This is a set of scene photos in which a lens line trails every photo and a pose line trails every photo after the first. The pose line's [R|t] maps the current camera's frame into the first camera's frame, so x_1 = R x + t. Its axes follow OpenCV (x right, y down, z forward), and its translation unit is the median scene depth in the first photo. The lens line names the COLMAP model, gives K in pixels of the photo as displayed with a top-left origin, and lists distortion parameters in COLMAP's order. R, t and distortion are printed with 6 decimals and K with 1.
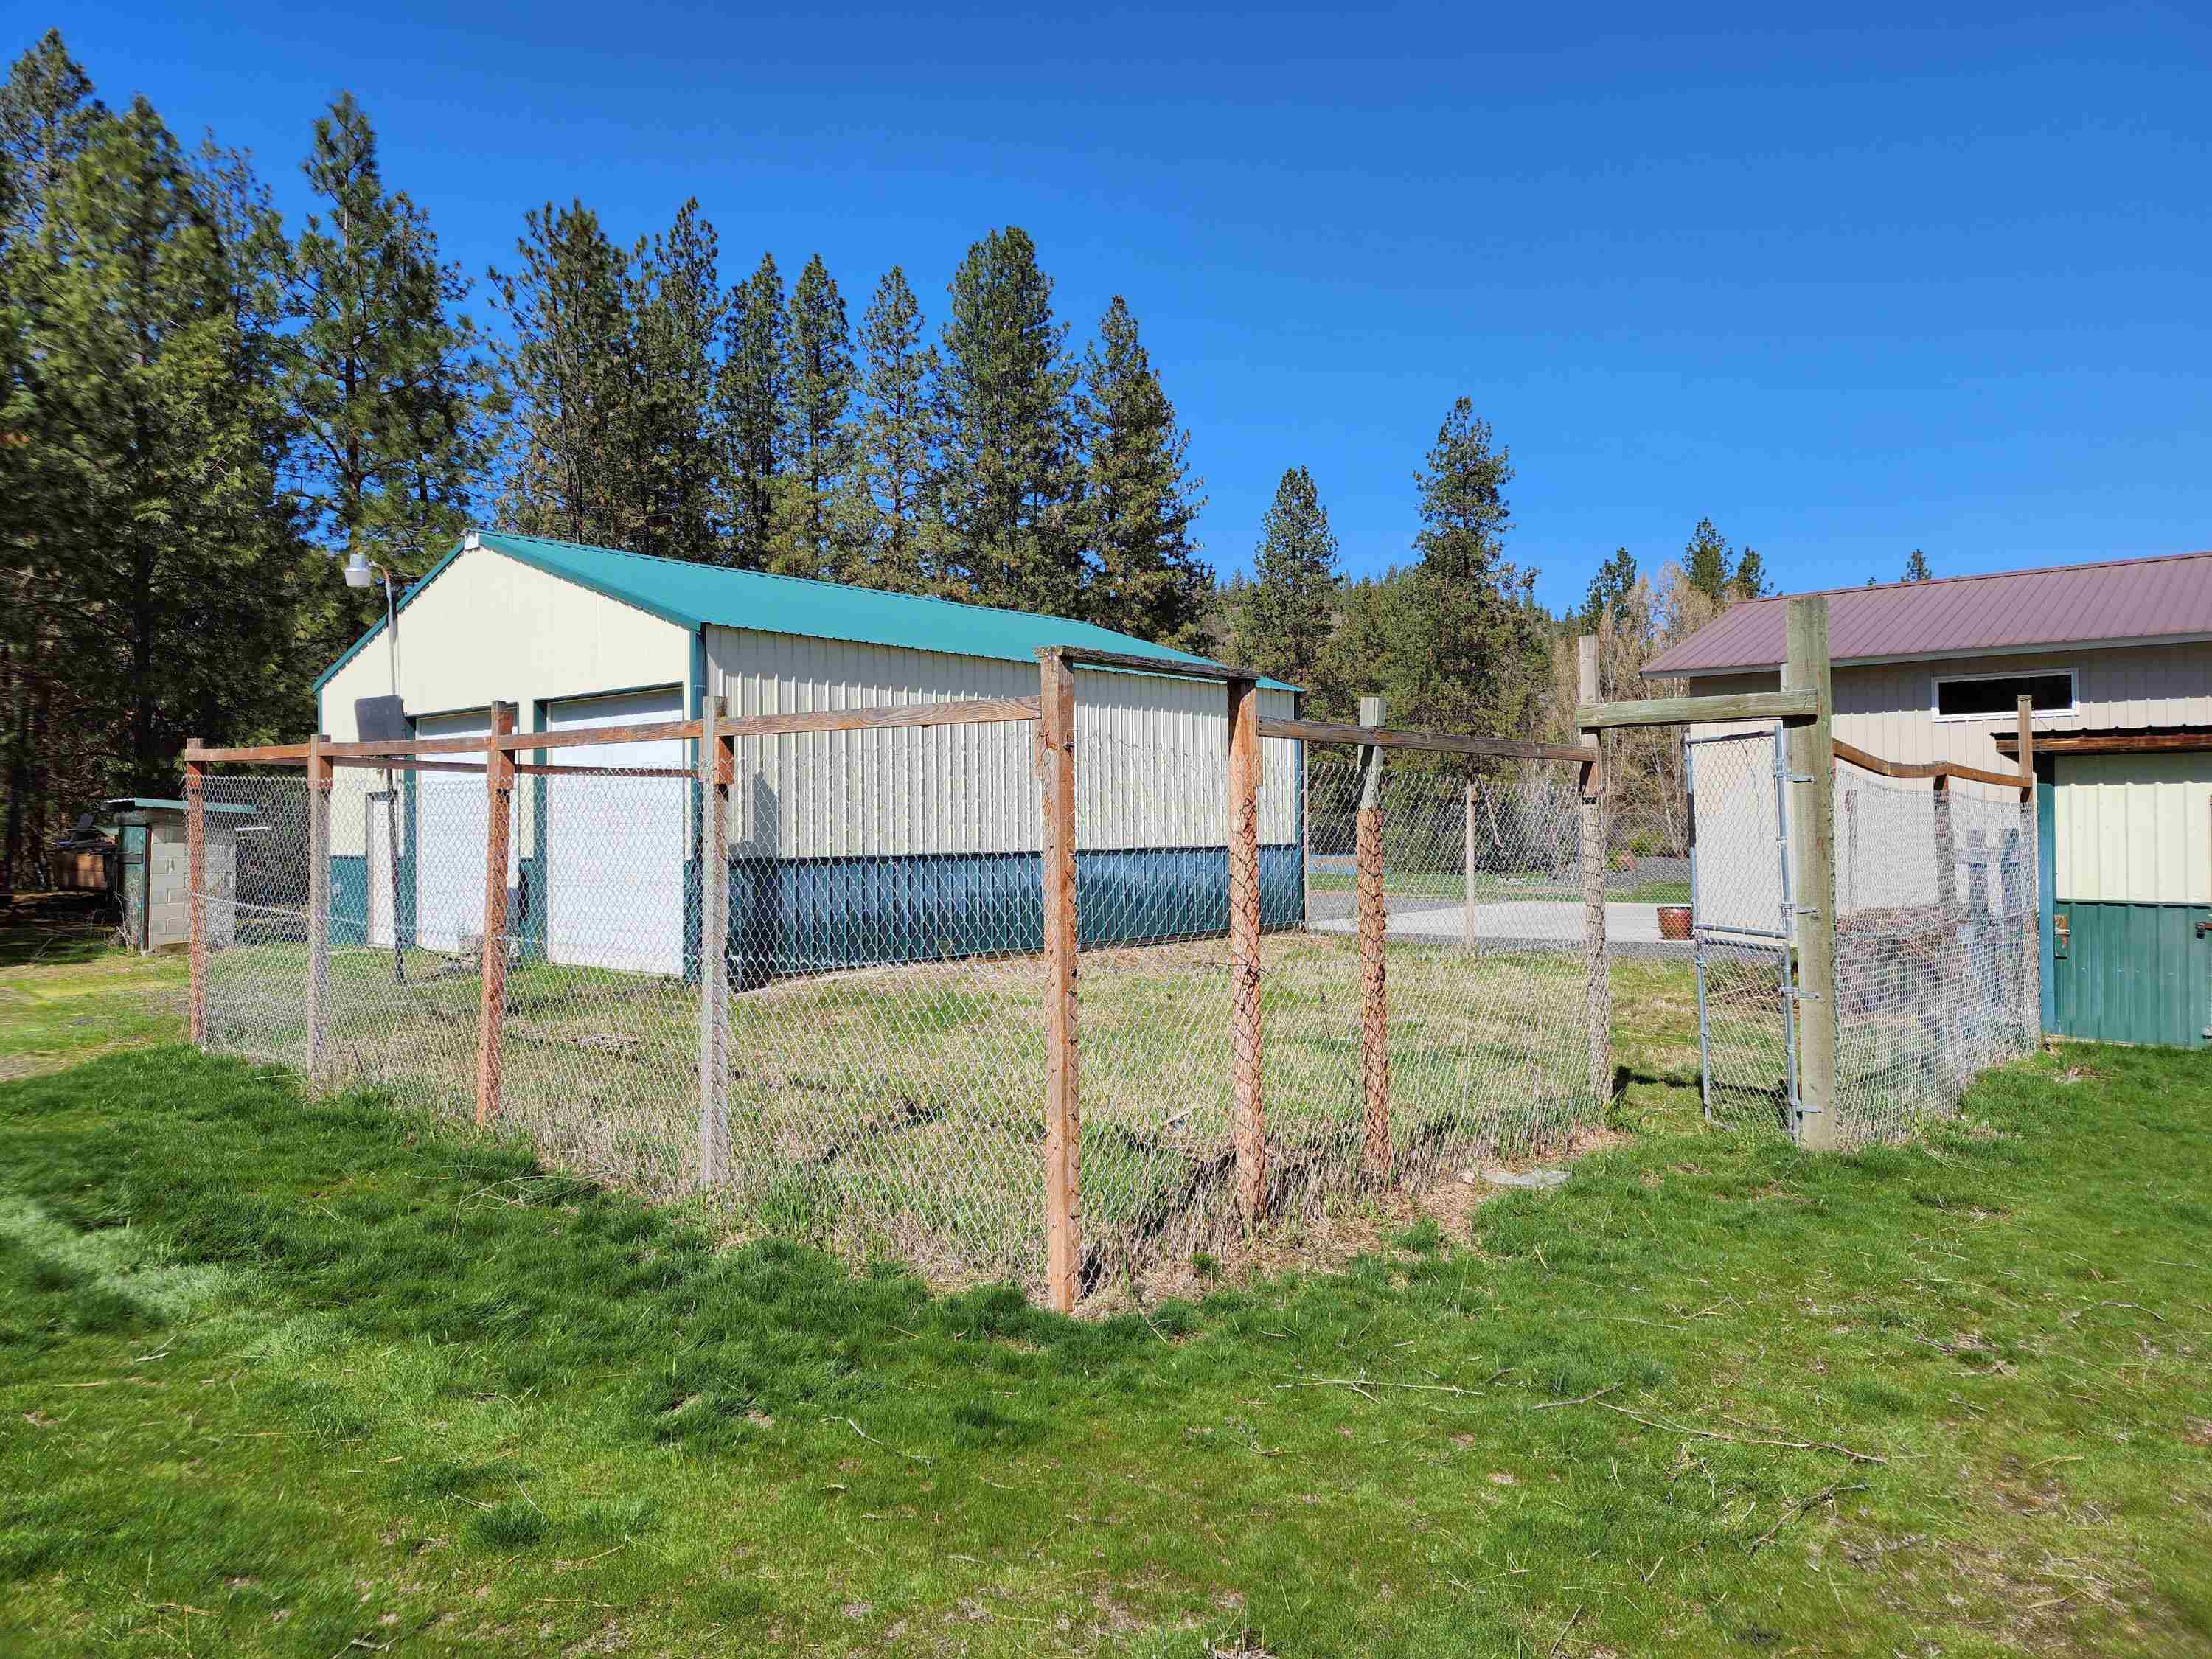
lens RADIAL K [[1471.3, 0, 1098.1], [0, 1471.3, 807.7], [0, 0, 1]] dist [0.111086, -0.118652]
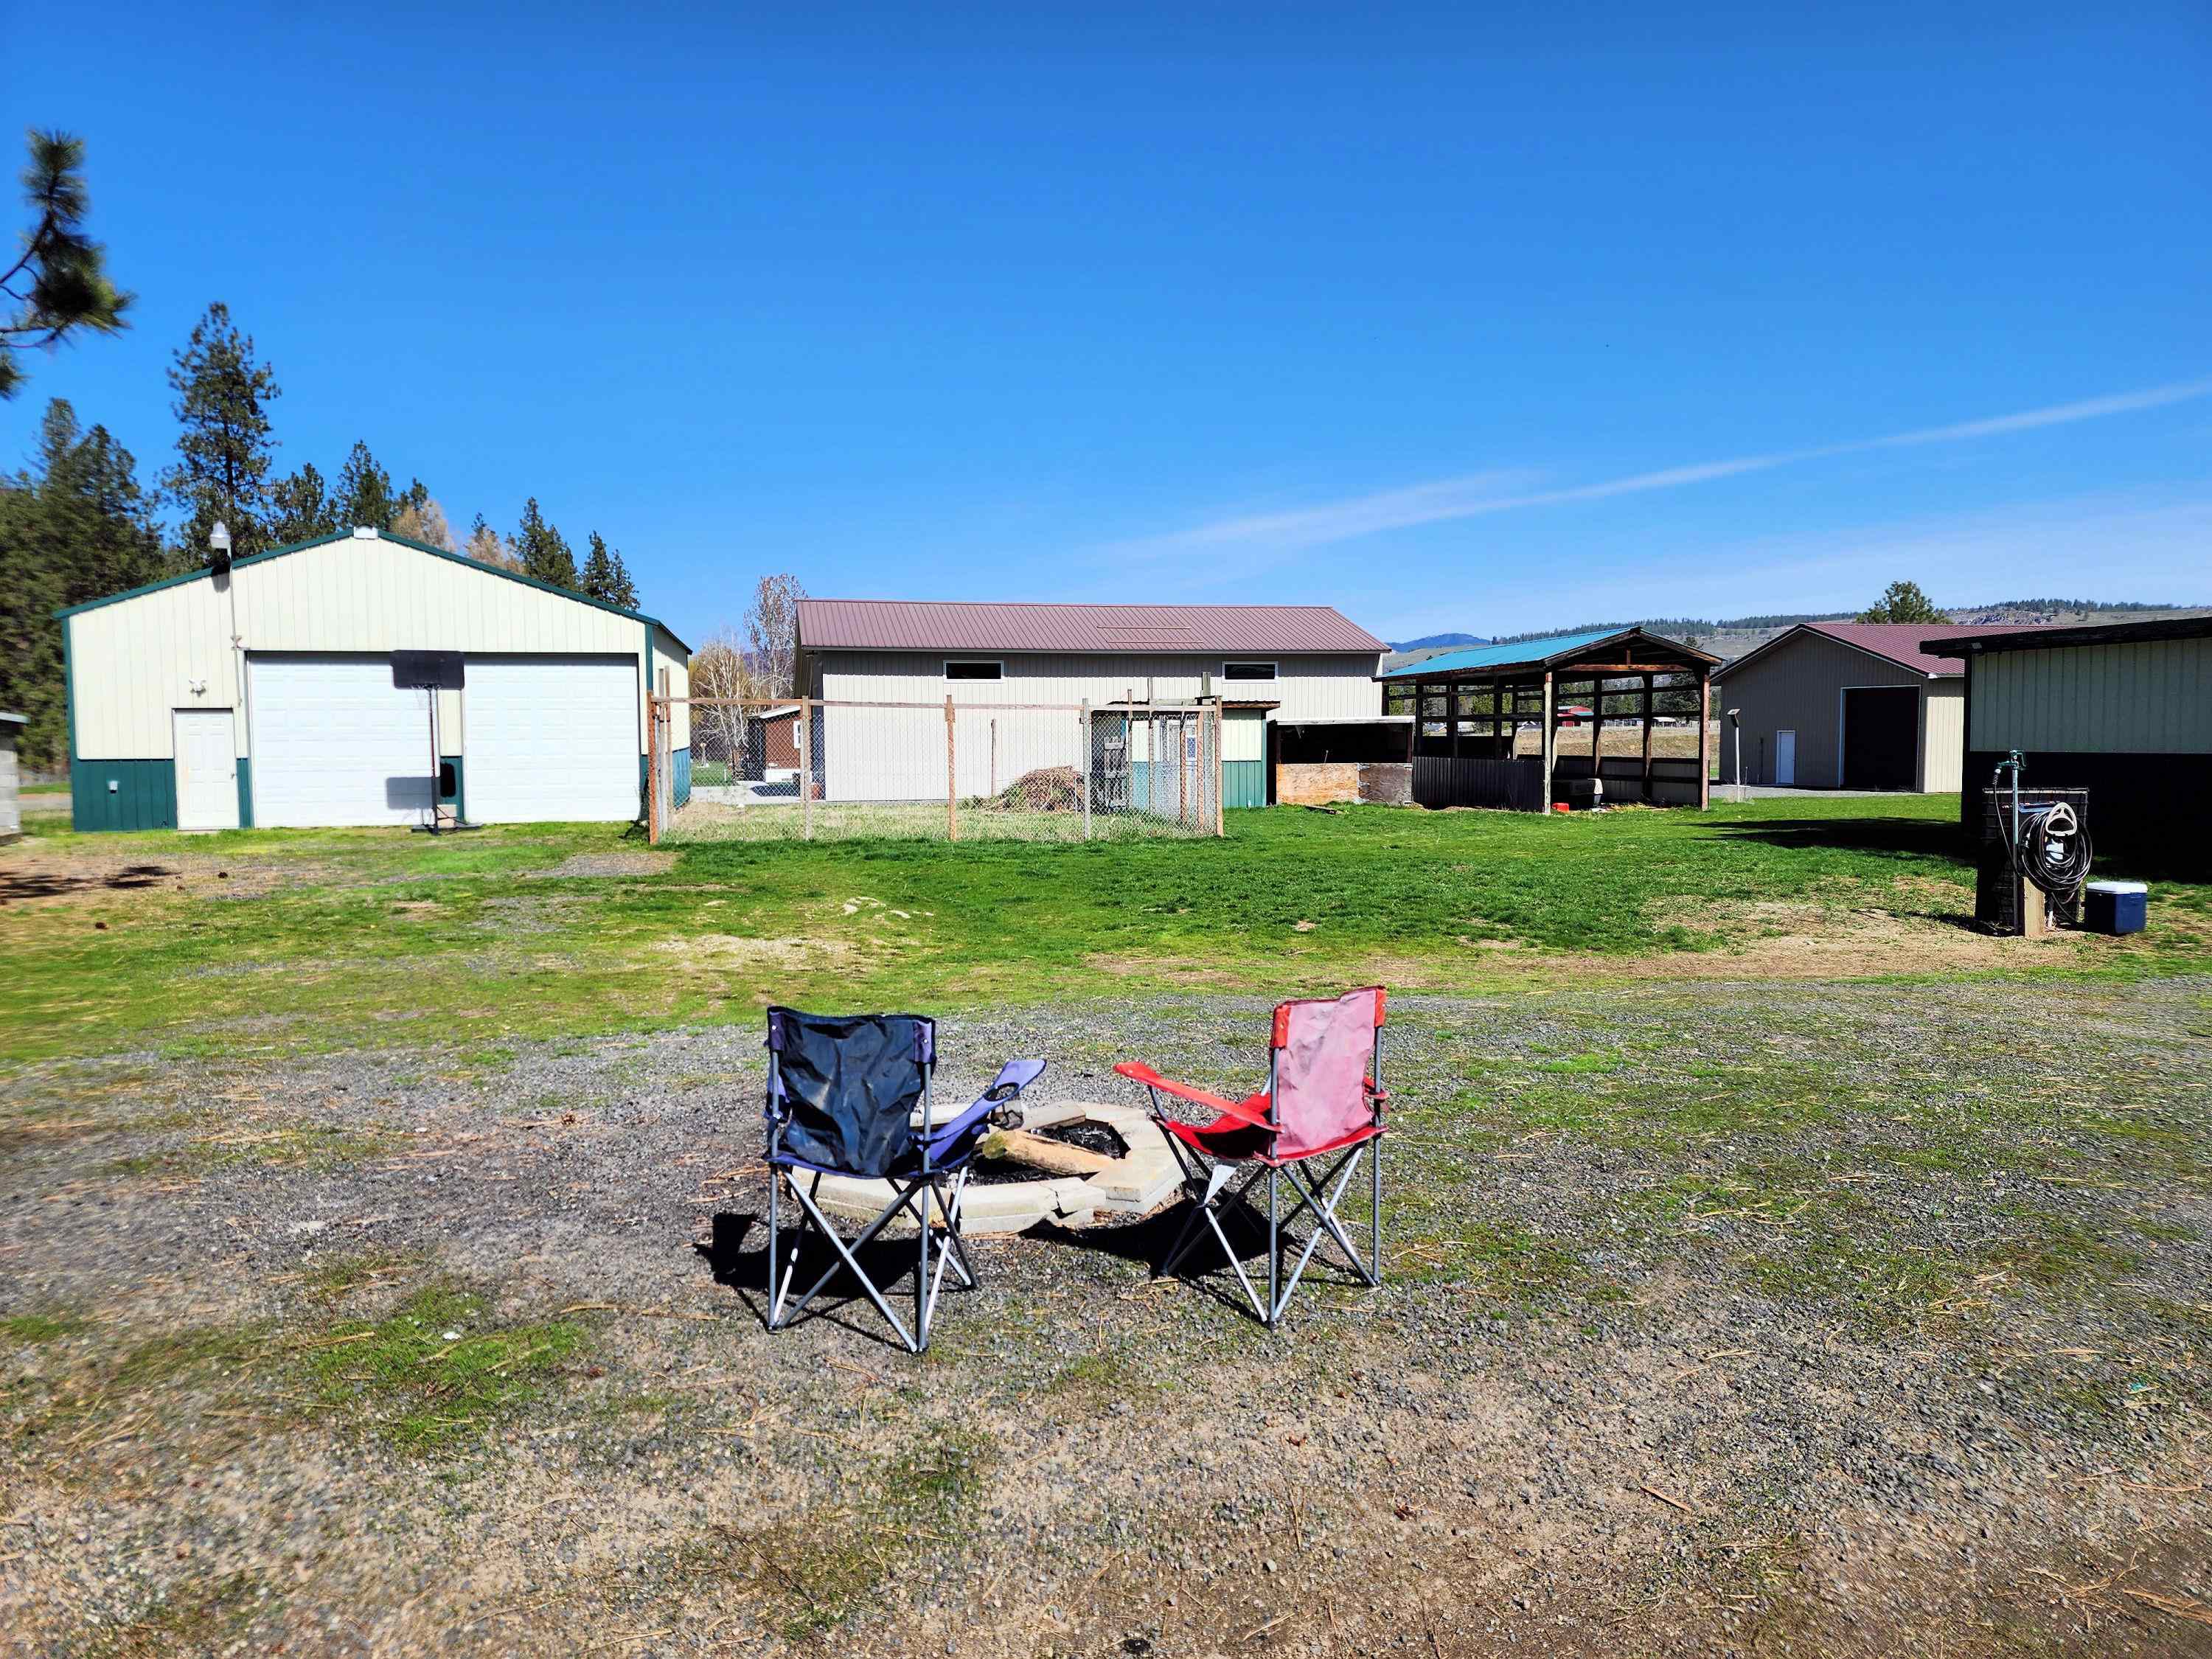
lens RADIAL K [[1471.3, 0, 1098.1], [0, 1471.3, 807.7], [0, 0, 1]] dist [0.111086, -0.118652]
pose [[0.593355, -0.039315, 0.803980, -0.287171], [-0.009316, 0.998404, 0.055698, -0.000903], [-0.804887, -0.040538, 0.592042, -0.101208]]
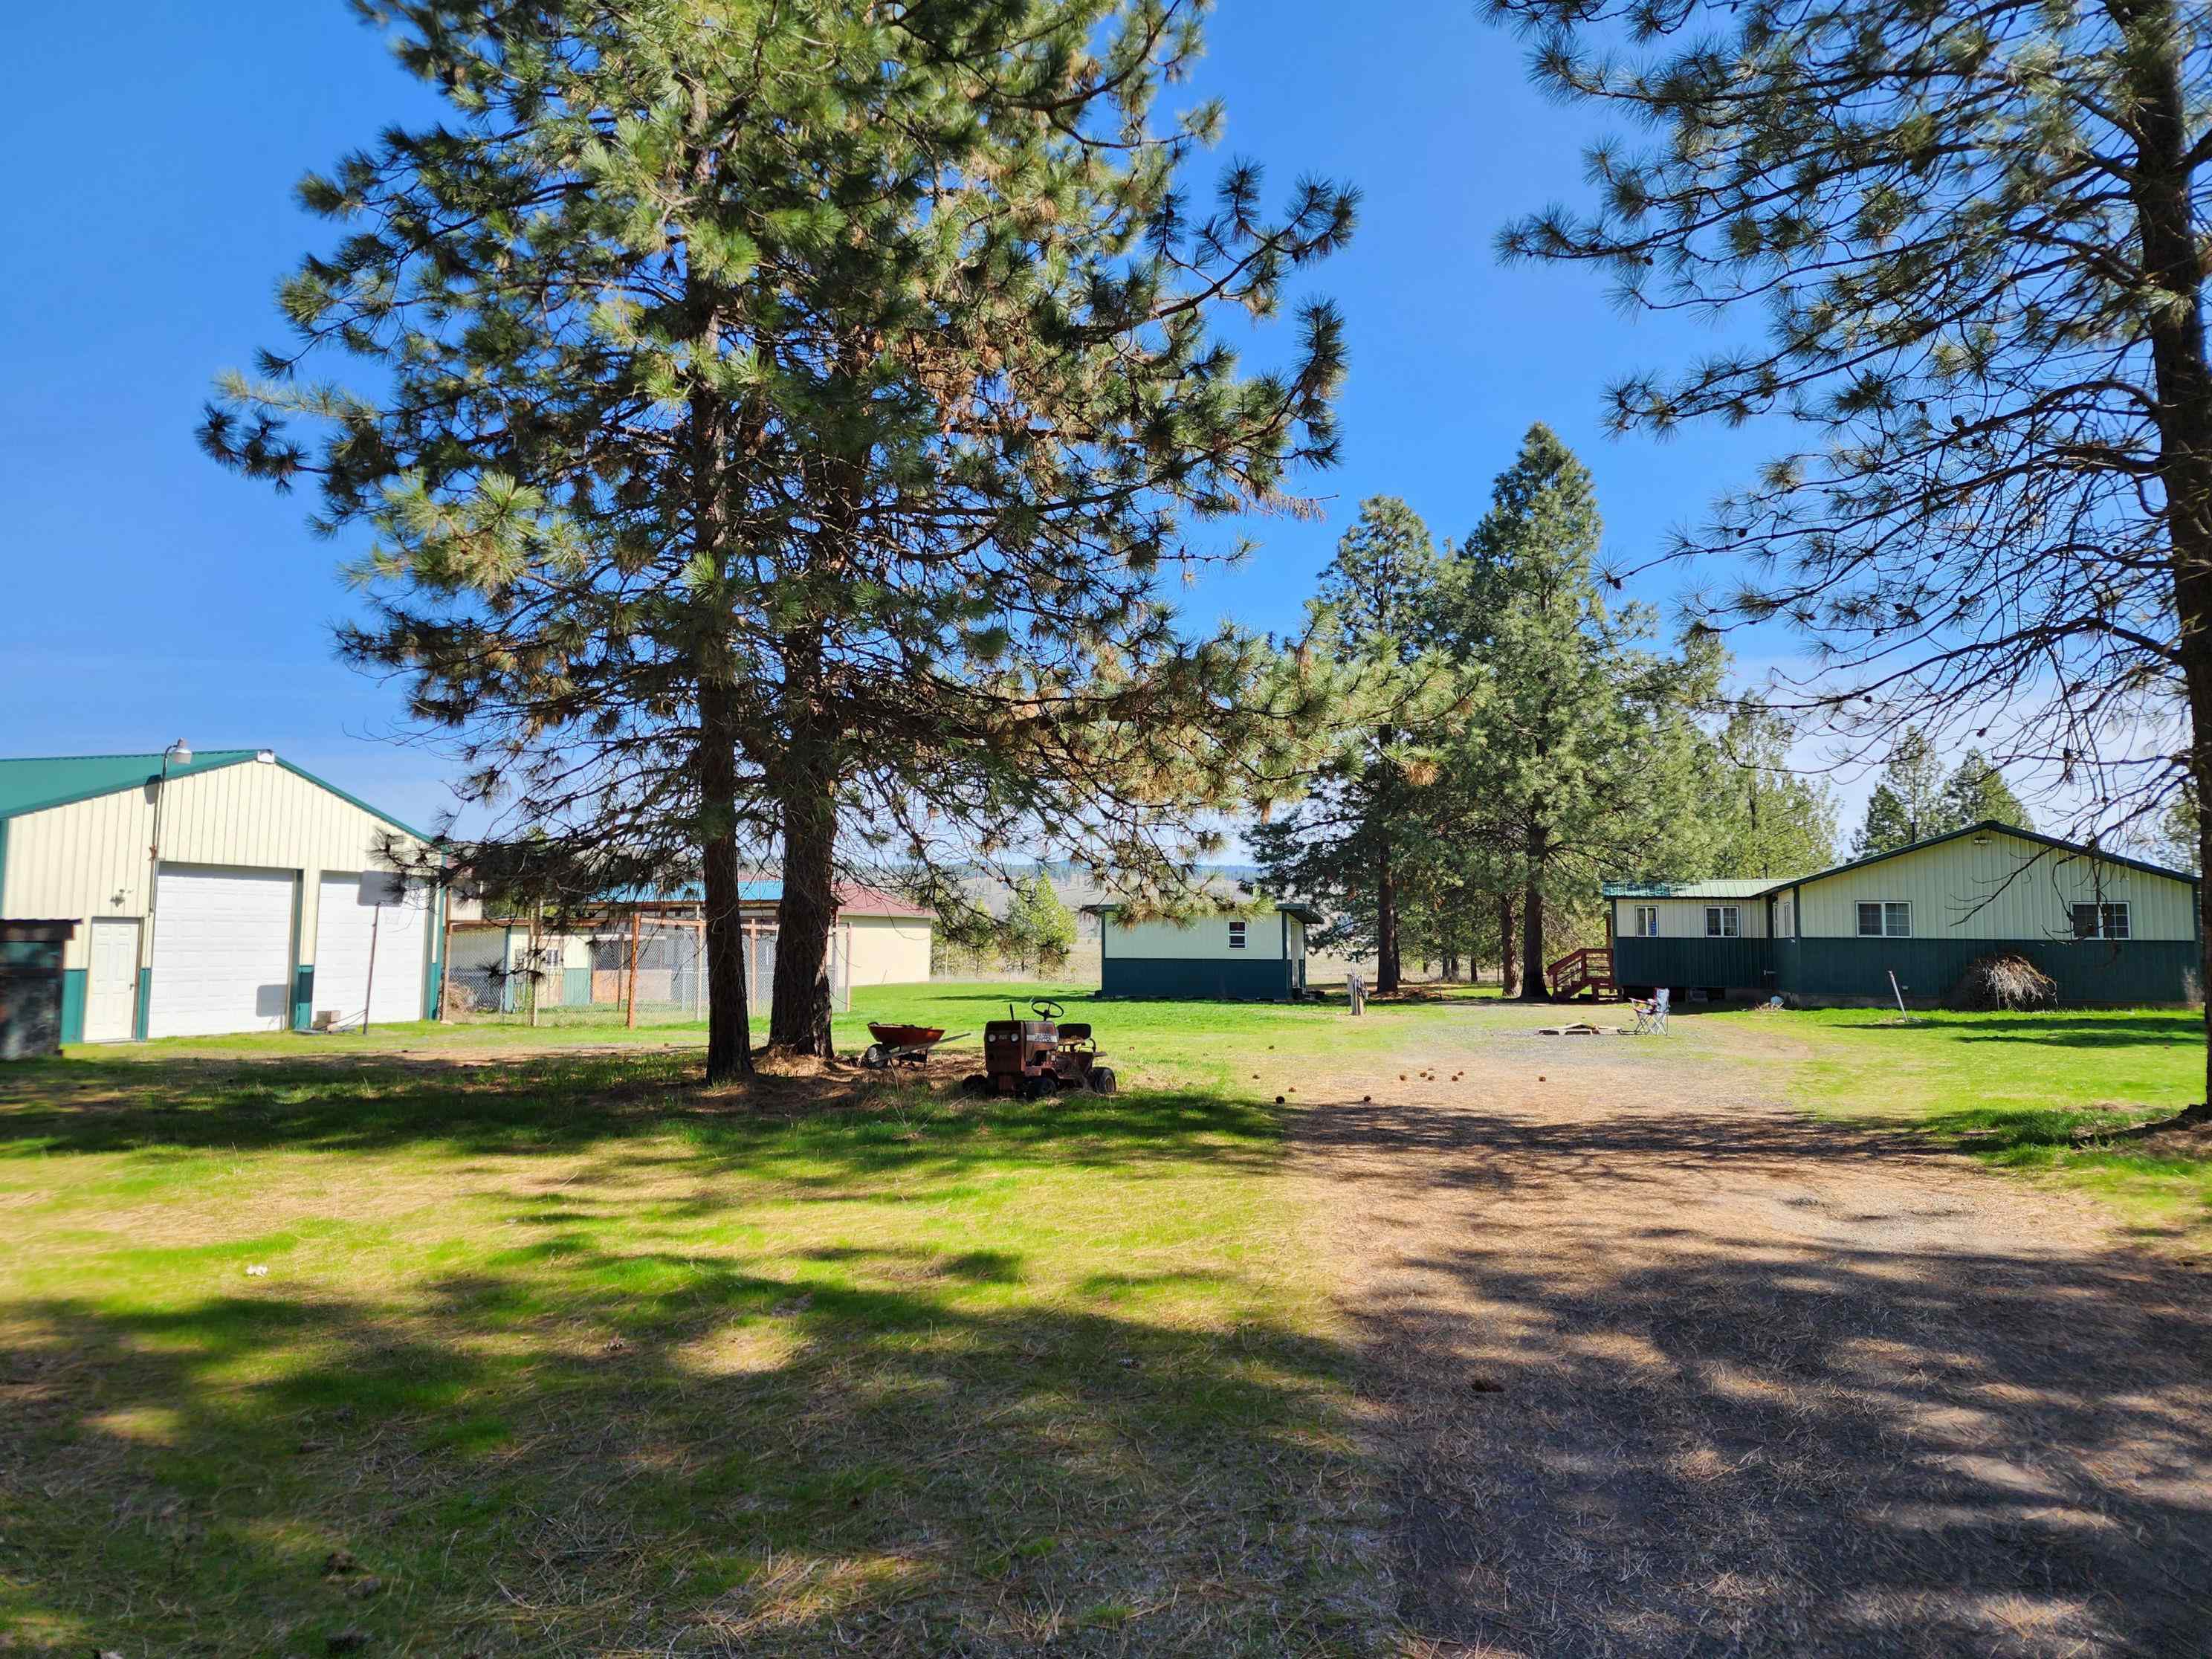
lens RADIAL K [[1519.6, 0, 1101.2], [0, 1519.6, 821.8], [0, 0, 1]] dist [0.085707, -0.070172]
pose [[-0.365284, 0.082204, 0.927259, -0.542144], [-0.012514, 0.995570, -0.093189, 0.006021], [-0.930812, -0.045644, -0.362637, 0.191278]]
